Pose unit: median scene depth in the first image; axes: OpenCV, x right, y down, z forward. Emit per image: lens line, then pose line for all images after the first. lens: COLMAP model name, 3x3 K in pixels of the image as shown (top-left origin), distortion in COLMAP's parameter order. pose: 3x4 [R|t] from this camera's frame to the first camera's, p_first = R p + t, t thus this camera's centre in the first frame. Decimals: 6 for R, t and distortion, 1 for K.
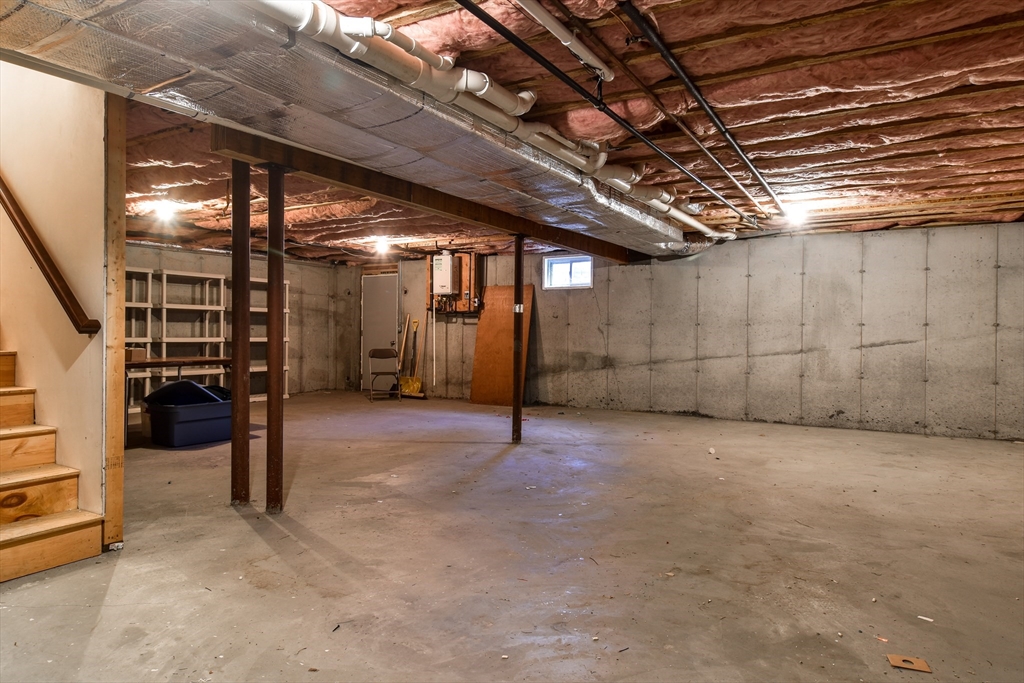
lens RADIAL K [[614.9, 0, 513.2], [0, 614.9, 338.4], [0, 0, 1]] dist [-0.002939, -0.002727]
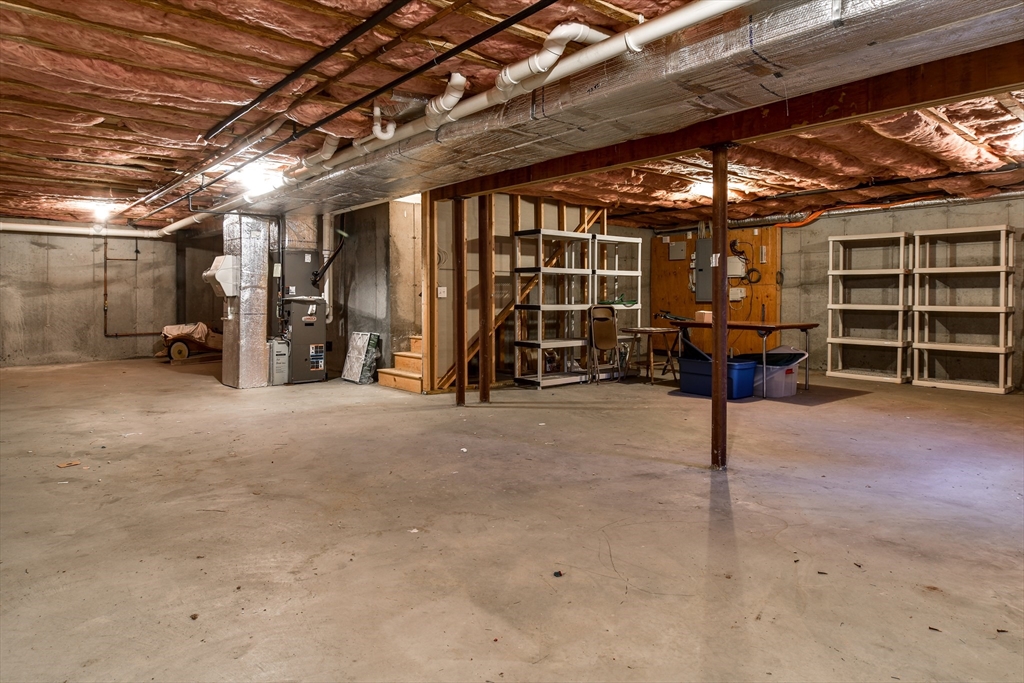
lens RADIAL K [[639.8, 0, 509.8], [0, 639.8, 299.2], [0, 0, 1]] dist [-0.000308, -0.000395]
pose [[-0.330140, -0.001653, -0.943930, 0.733951], [-0.014561, 0.999888, 0.003342, -0.007078], [0.943820, 0.014848, -0.330128, 1.041720]]
